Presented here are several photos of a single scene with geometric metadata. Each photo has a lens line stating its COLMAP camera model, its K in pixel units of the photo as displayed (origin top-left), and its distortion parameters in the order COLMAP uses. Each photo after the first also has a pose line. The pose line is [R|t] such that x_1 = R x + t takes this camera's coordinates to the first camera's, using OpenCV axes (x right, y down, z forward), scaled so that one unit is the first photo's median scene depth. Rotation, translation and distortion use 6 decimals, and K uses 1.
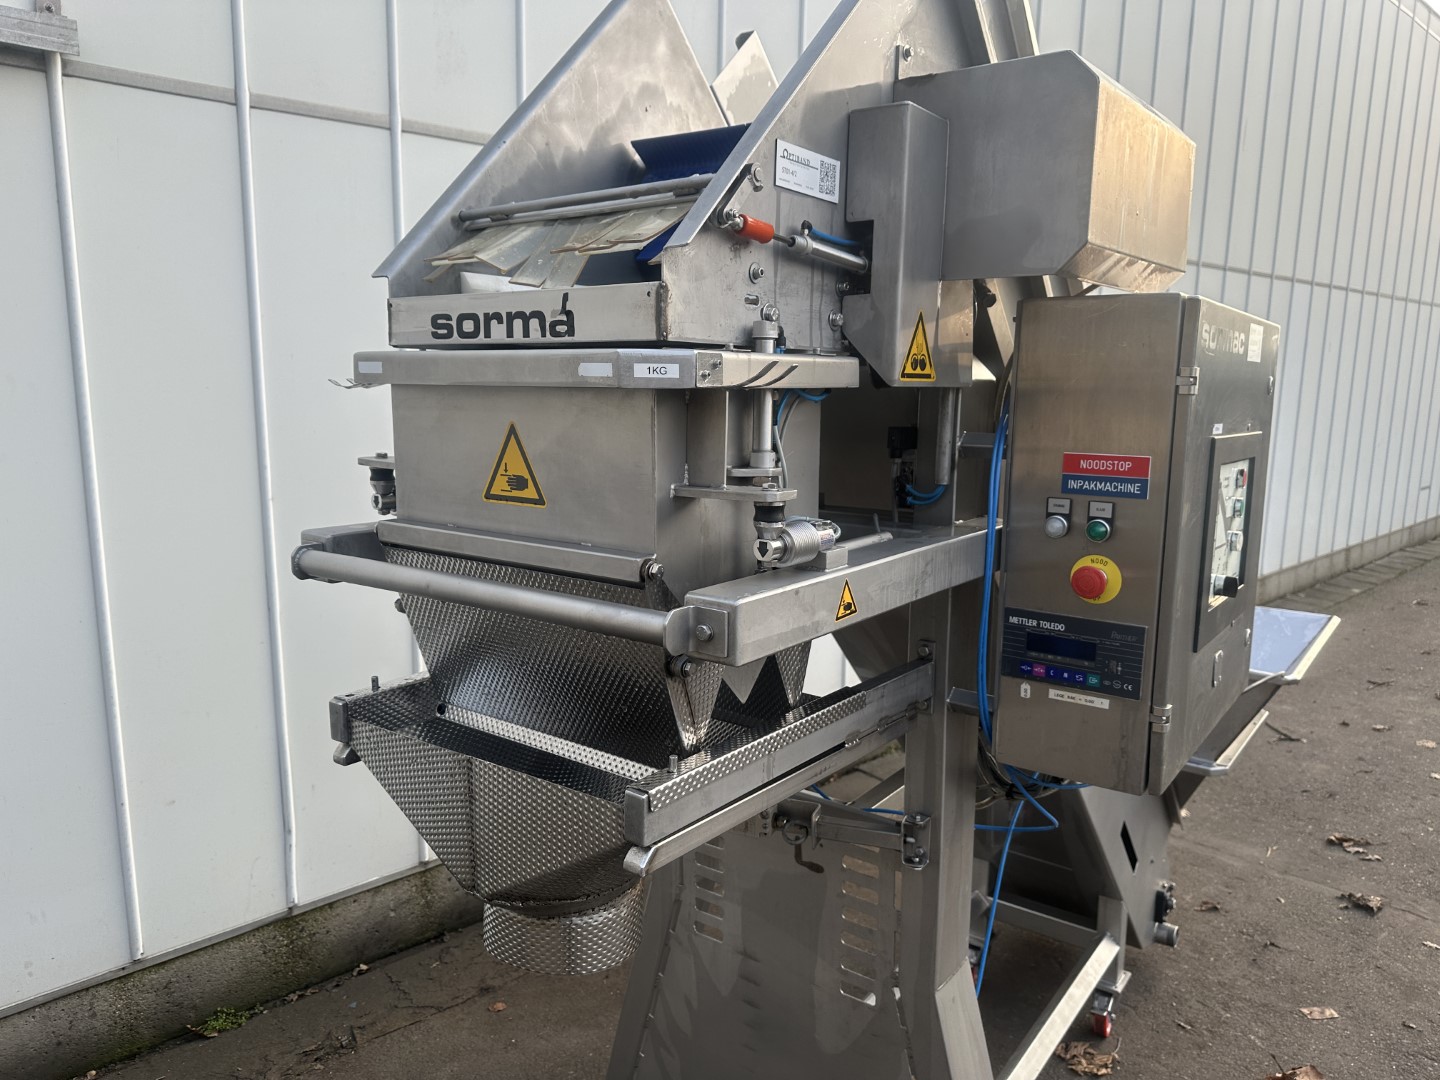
lens RADIAL K [[997.3, 0, 729.8], [0, 997.3, 526.7], [0, 0, 1]] dist [0.158433, -0.182591]
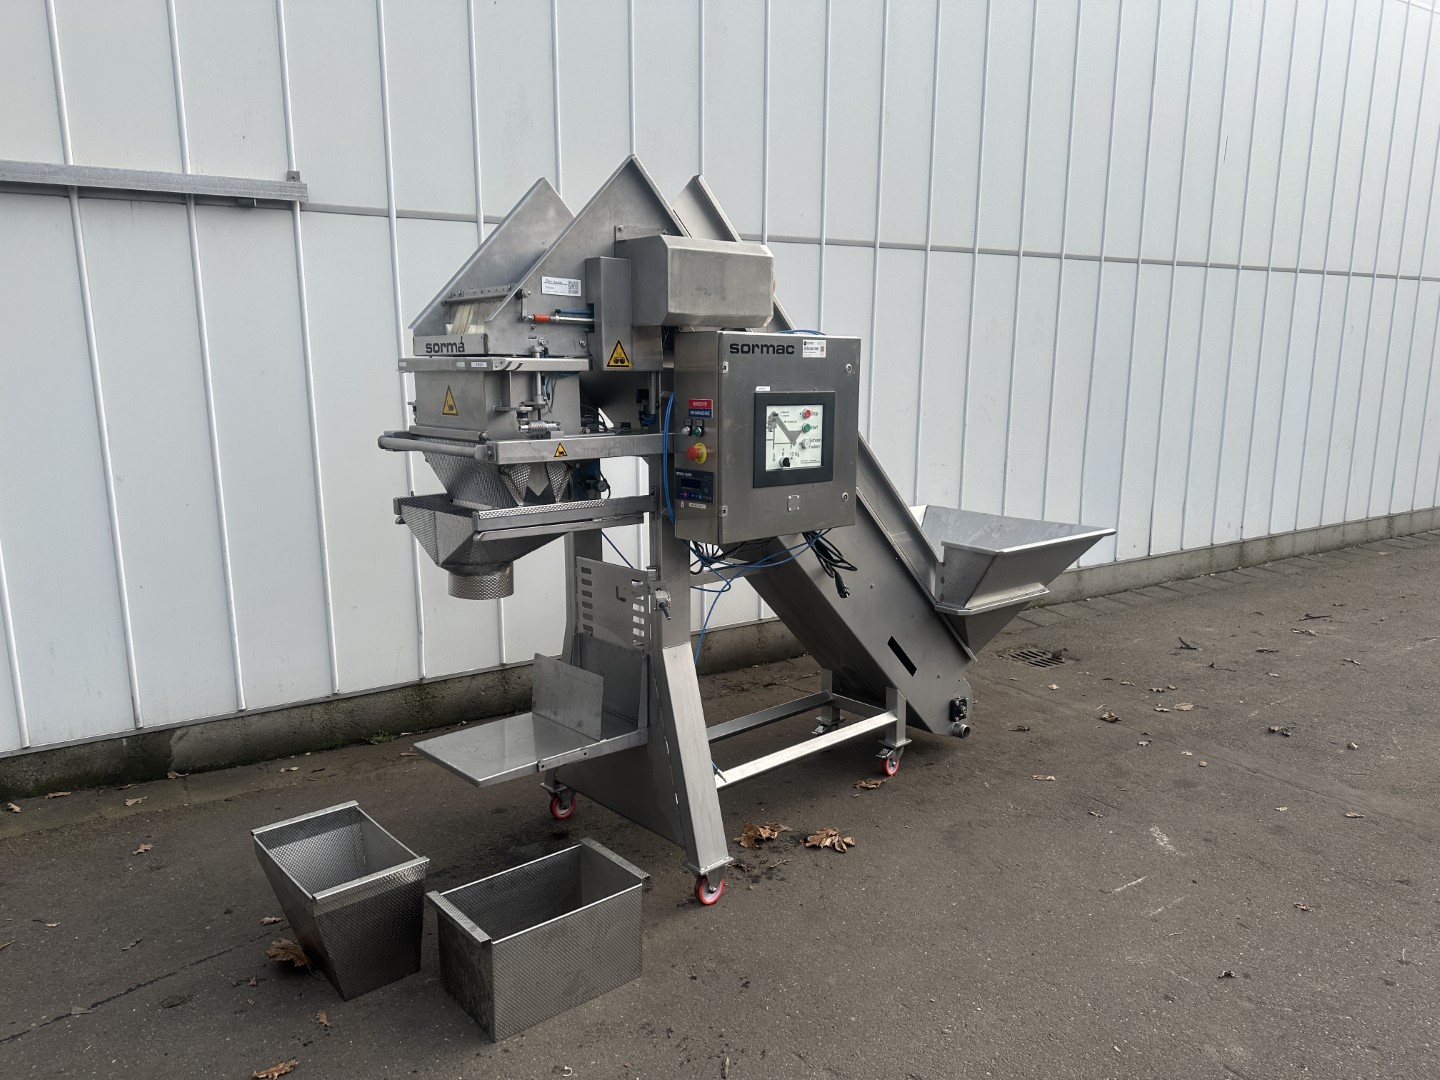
lens RADIAL K [[997.3, 0, 729.8], [0, 997.3, 526.7], [0, 0, 1]] dist [0.158433, -0.182591]
pose [[0.983307, 0.017049, -0.181151, 0.858273], [-0.014634, 0.999785, 0.014659, 0.189052], [0.181362, -0.011764, 0.983346, -1.274583]]
